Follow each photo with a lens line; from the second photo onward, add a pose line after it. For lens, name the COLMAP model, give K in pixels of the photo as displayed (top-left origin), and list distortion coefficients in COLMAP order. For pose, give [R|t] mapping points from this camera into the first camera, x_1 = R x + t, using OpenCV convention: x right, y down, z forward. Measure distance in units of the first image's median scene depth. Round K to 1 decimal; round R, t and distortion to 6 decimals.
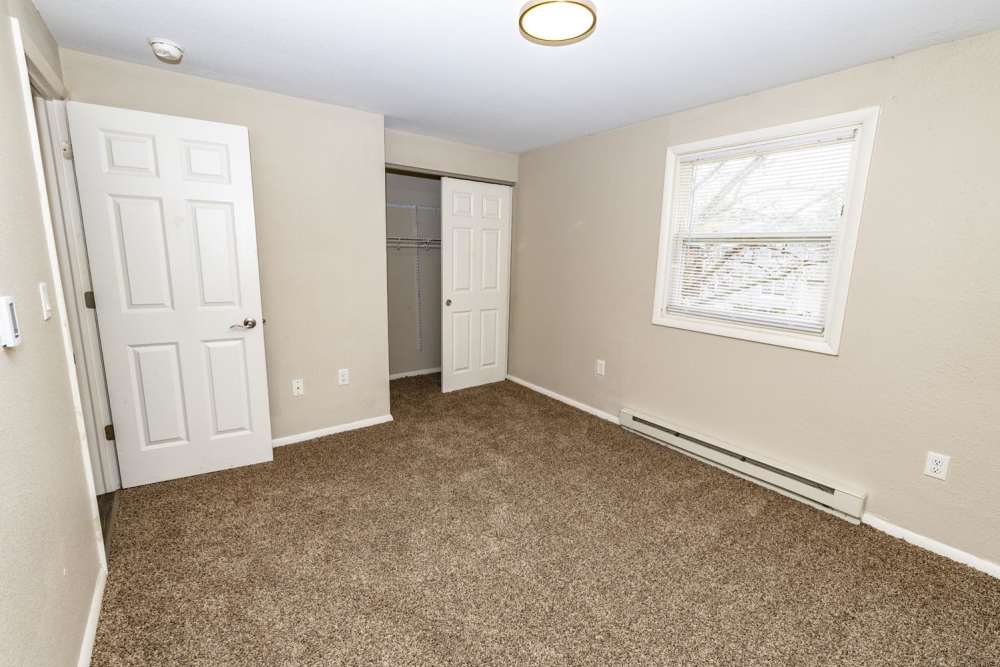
lens RADIAL K [[431.0, 0, 496.9], [0, 431.0, 332.3], [0, 0, 1]] dist [0.002317, -0.001807]
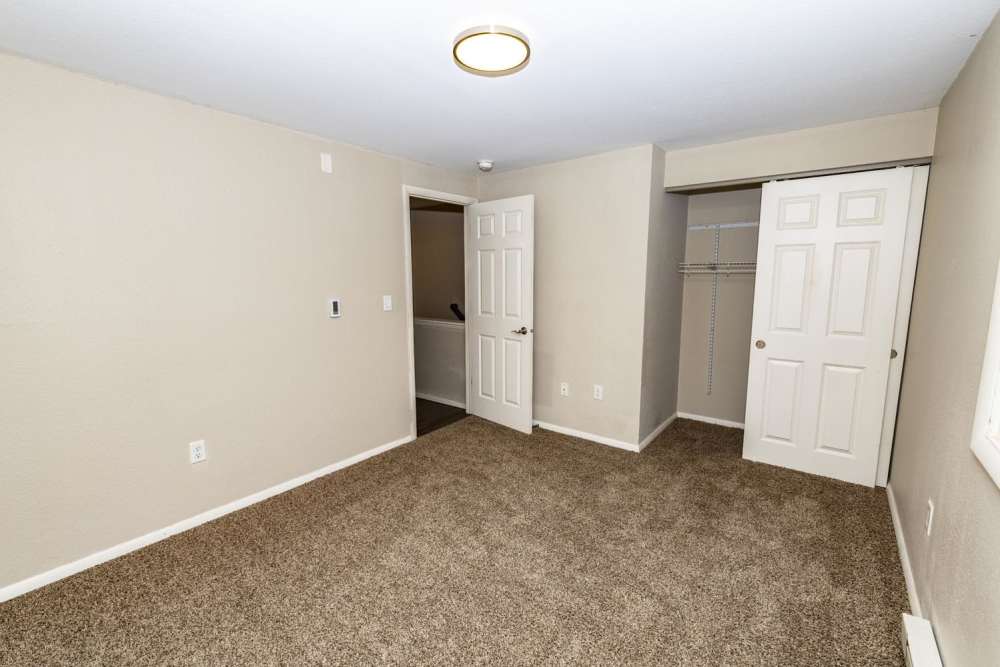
lens RADIAL K [[431.0, 0, 500.9], [0, 431.0, 327.6], [0, 0, 1]] dist [0.002317, -0.001807]
pose [[0.258288, 0.094525, -0.961432, 0.528964], [-0.168948, 0.984285, 0.051384, -0.062230], [0.951180, 0.149160, 0.270199, 0.373883]]
